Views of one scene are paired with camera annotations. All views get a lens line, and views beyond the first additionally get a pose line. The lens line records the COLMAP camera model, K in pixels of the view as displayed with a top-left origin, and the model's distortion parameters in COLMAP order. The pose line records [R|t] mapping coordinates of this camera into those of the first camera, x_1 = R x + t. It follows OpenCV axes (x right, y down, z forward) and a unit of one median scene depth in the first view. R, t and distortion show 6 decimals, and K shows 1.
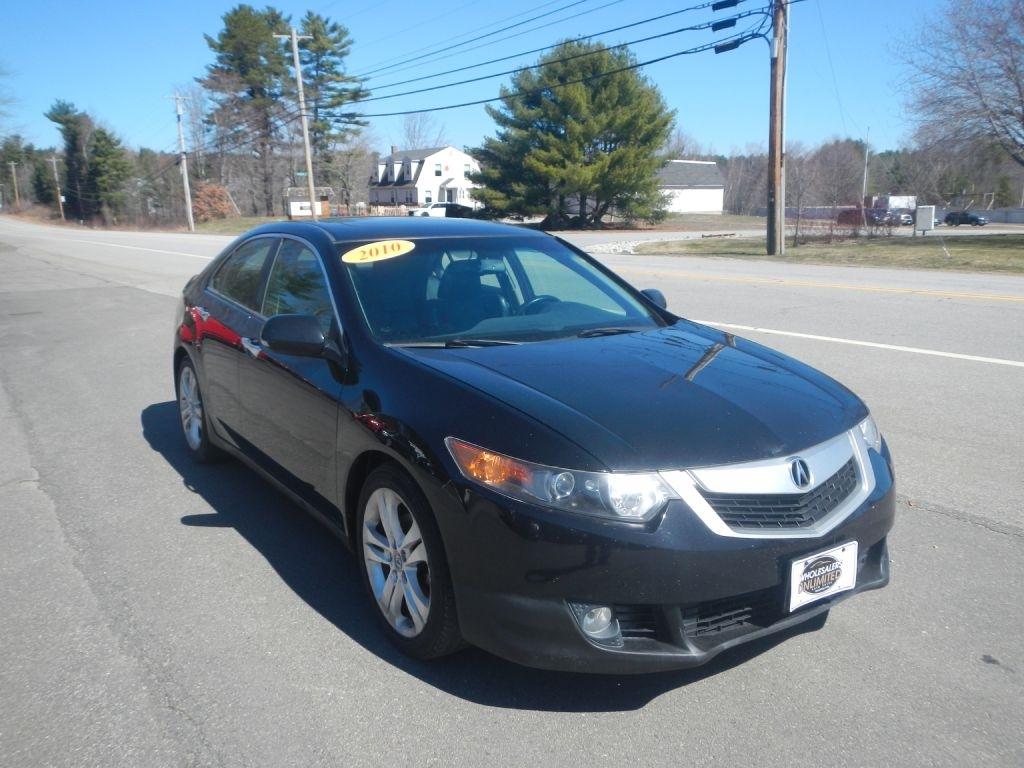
lens RADIAL K [[847.1, 0, 511.3], [0, 847.1, 386.4], [0, 0, 1]] dist [-0.007700, 0.004986]
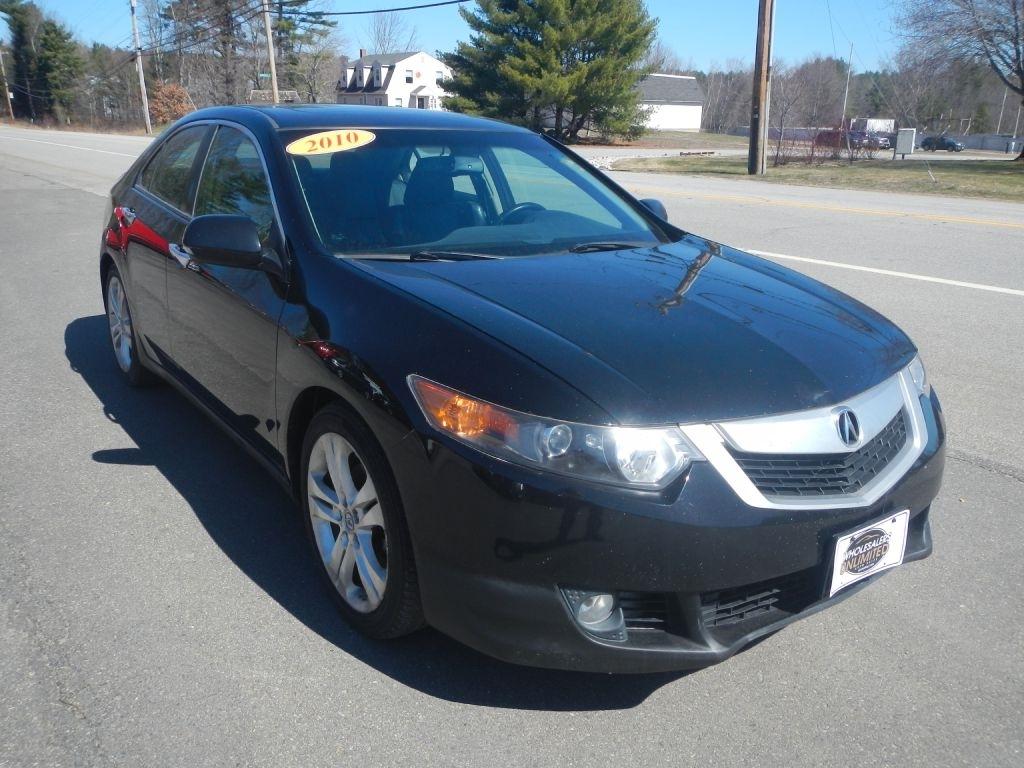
lens RADIAL K [[847.1, 0, 512.6], [0, 847.1, 382.7], [0, 0, 1]] dist [-0.007700, 0.004986]
pose [[0.999048, 0.018230, 0.039636, -0.000624], [-0.021814, 0.995525, 0.091942, -0.000397], [-0.037783, -0.092719, 0.994975, 0.012012]]
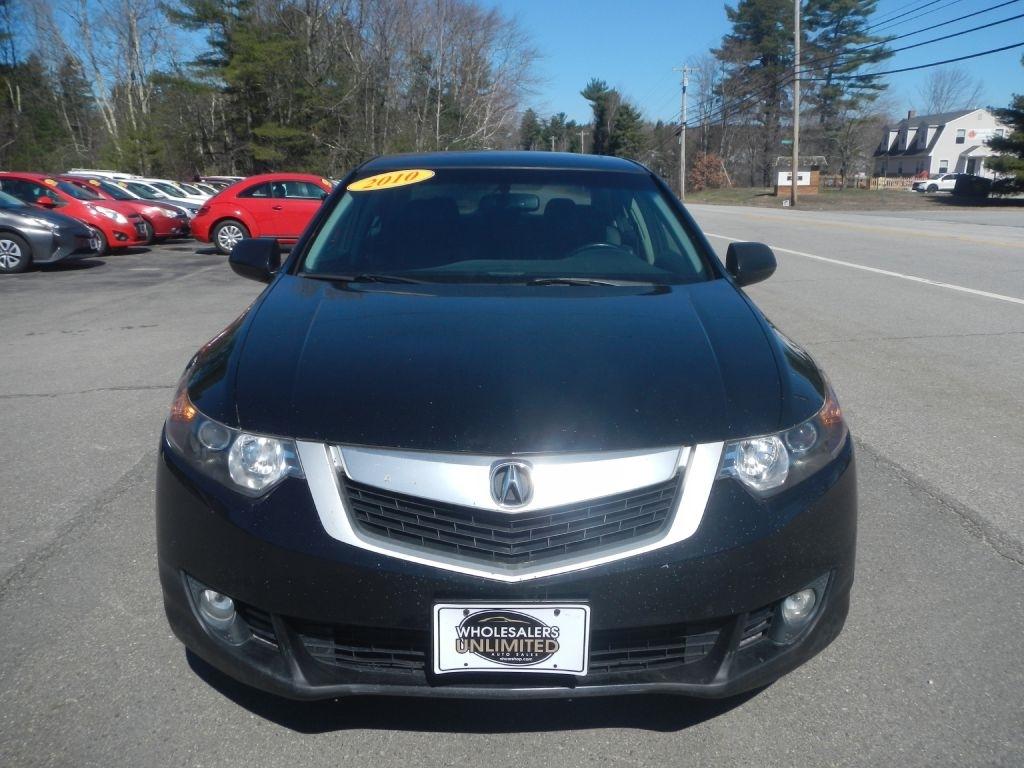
lens RADIAL K [[847.1, 0, 513.2], [0, 847.1, 385.9], [0, 0, 1]] dist [-0.007700, 0.004986]
pose [[0.836820, 0.137076, -0.530040, 0.039165], [-0.120982, 0.990514, 0.065156, -0.001124], [0.533943, 0.009601, 0.845466, 0.024128]]
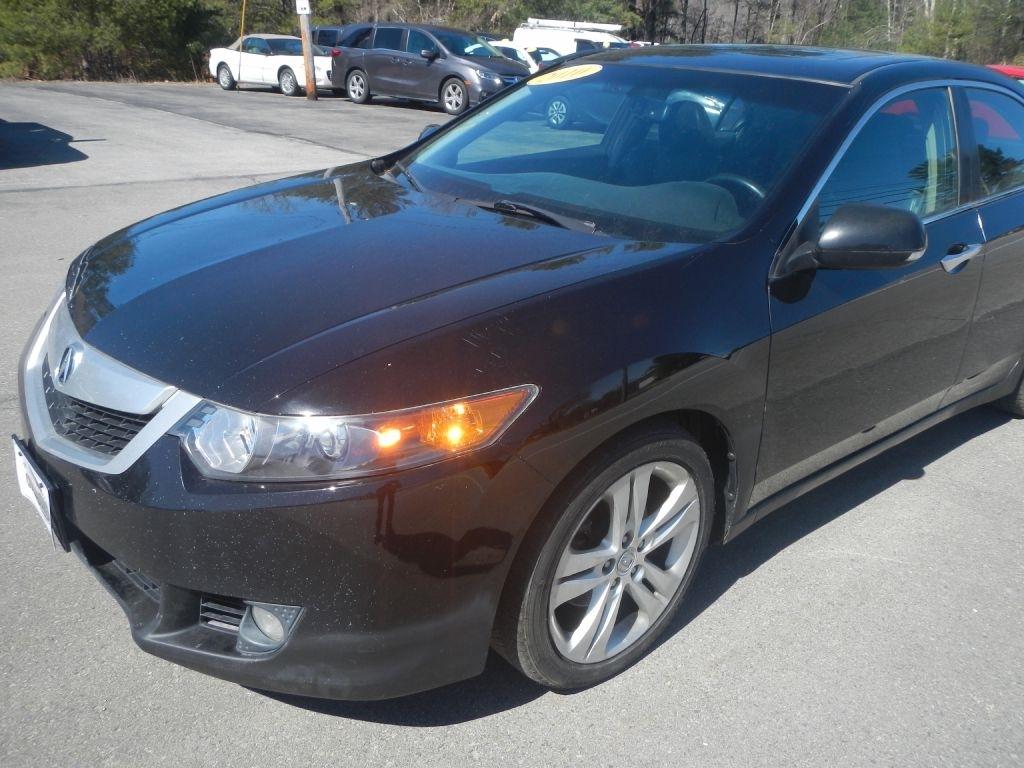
lens RADIAL K [[847.1, 0, 512.1], [0, 847.1, 384.0], [0, 0, 1]] dist [-0.007700, 0.004986]
pose [[0.102652, 0.380826, -0.918931, 0.060142], [-0.248909, 0.904255, 0.346939, -0.013122], [0.963072, 0.193116, 0.187615, 0.070067]]
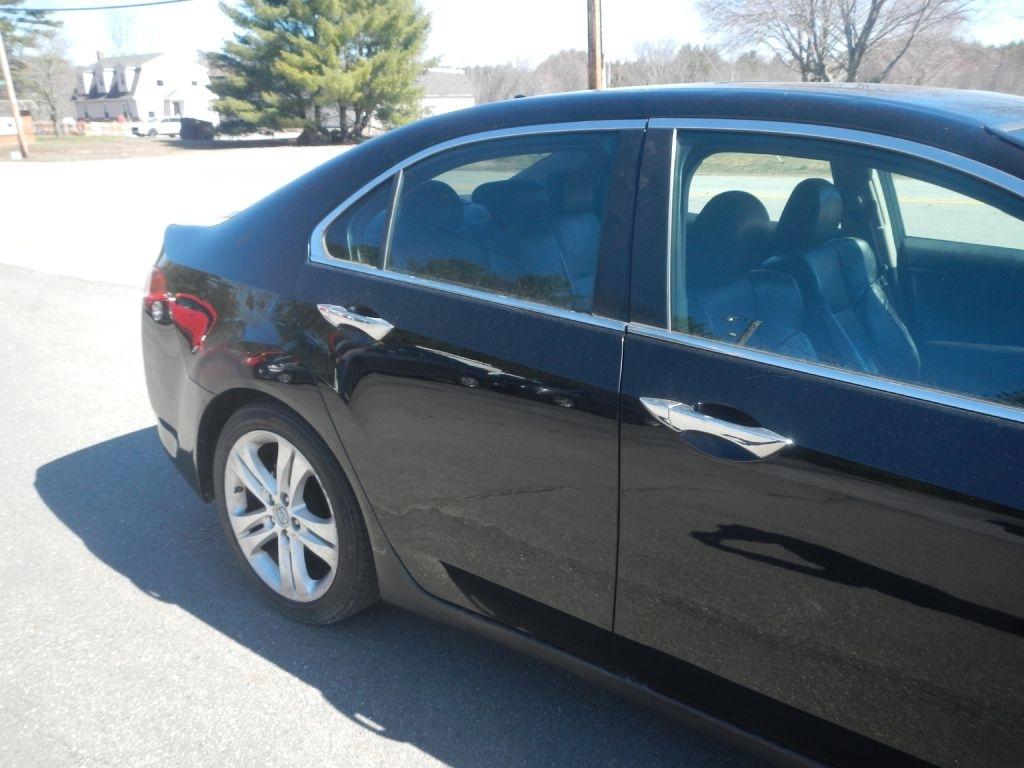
lens RADIAL K [[847.1, 0, 507.2], [0, 847.1, 377.5], [0, 0, 1]] dist [-0.007700, 0.004986]
pose [[0.952212, -0.101806, 0.287971, -0.041652], [0.076839, 0.992339, 0.096744, -0.009061], [-0.295614, -0.069993, 0.952740, 0.056852]]
